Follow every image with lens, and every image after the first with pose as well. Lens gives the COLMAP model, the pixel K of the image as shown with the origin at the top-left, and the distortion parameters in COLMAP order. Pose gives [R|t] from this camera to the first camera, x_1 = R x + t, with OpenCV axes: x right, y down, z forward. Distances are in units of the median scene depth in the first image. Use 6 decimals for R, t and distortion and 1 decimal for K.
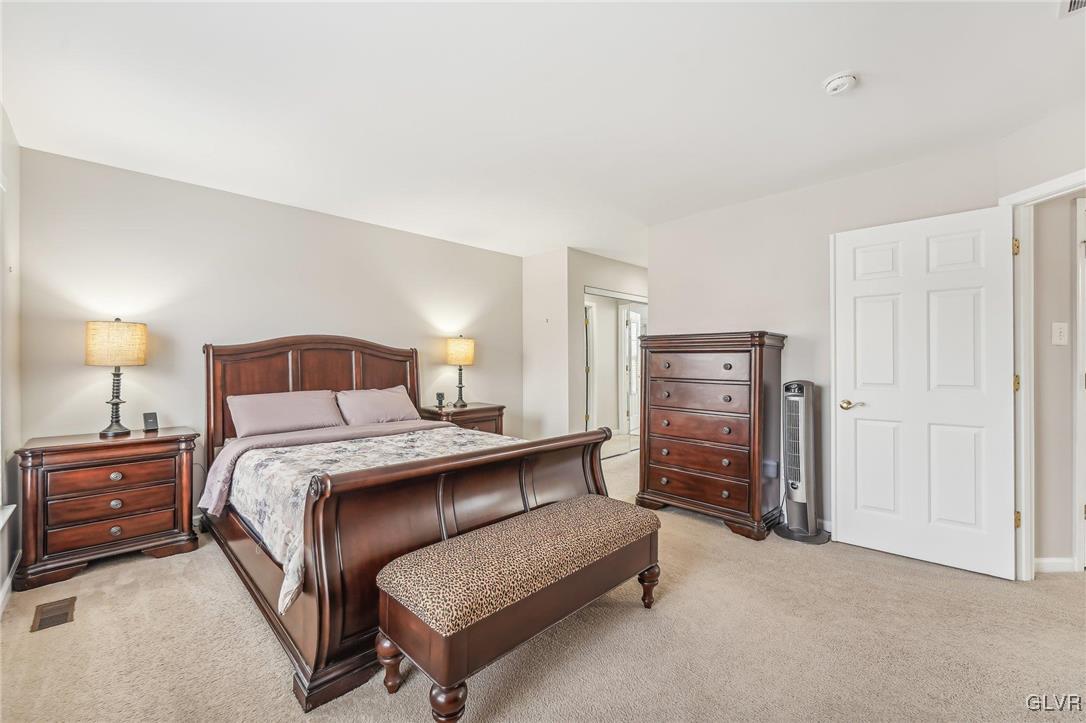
lens RADIAL K [[445.0, 0, 535.3], [0, 445.0, 360.6], [0, 0, 1]] dist [0.002003, -0.000431]
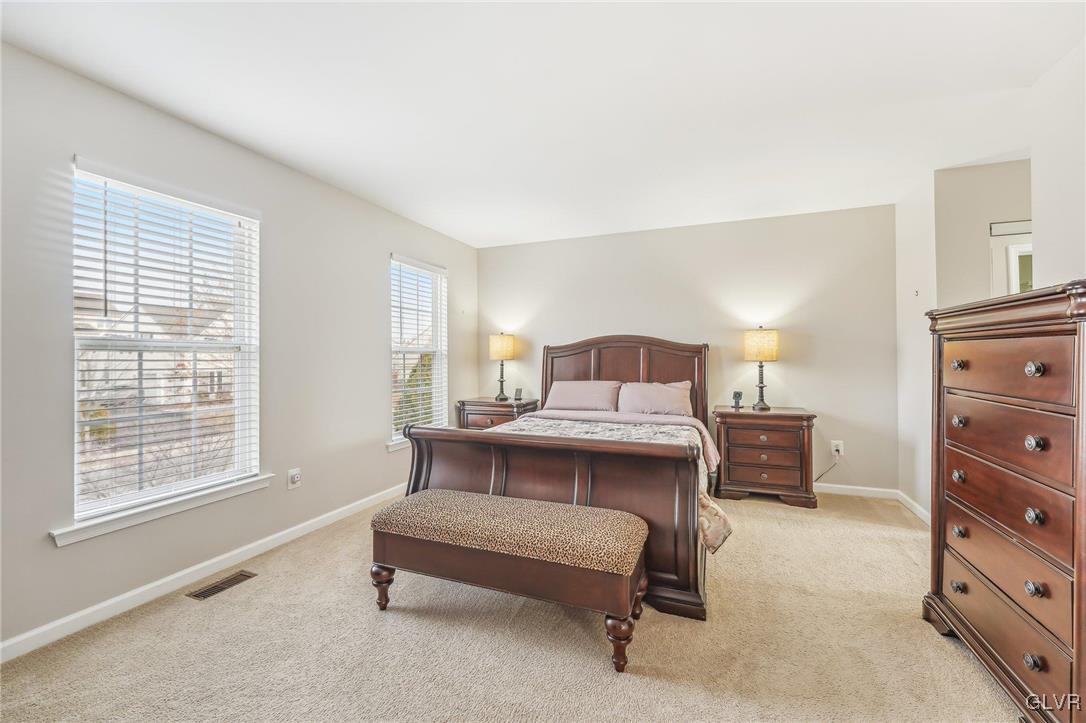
lens RADIAL K [[445.0, 0, 537.2], [0, 445.0, 354.3], [0, 0, 1]] dist [0.002003, -0.000431]
pose [[0.399431, -0.000336, -0.916763, 0.516628], [0.007646, 0.999966, 0.002965, -0.010179], [0.916731, -0.008194, 0.399420, 0.308158]]
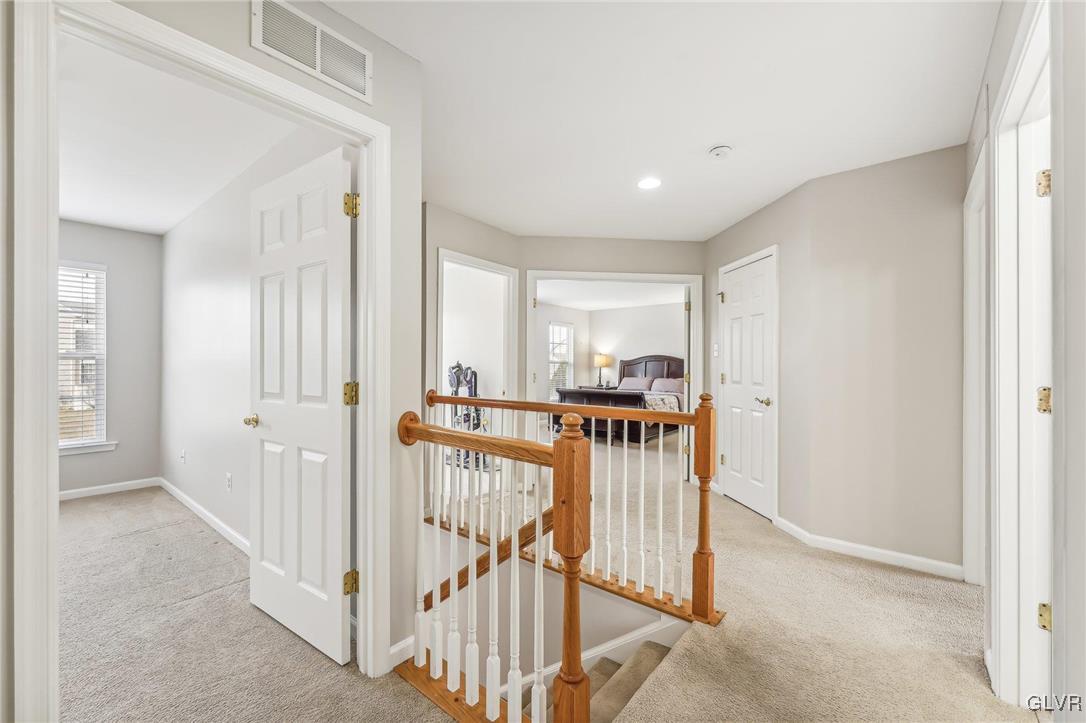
lens RADIAL K [[445.0, 0, 540.8], [0, 445.0, 361.9], [0, 0, 1]] dist [0.002003, -0.000431]
pose [[0.112392, -0.001138, -0.993663, 1.829760], [0.001734, 0.999998, -0.000949, -0.017417], [0.993662, -0.001616, 0.112394, 0.092275]]
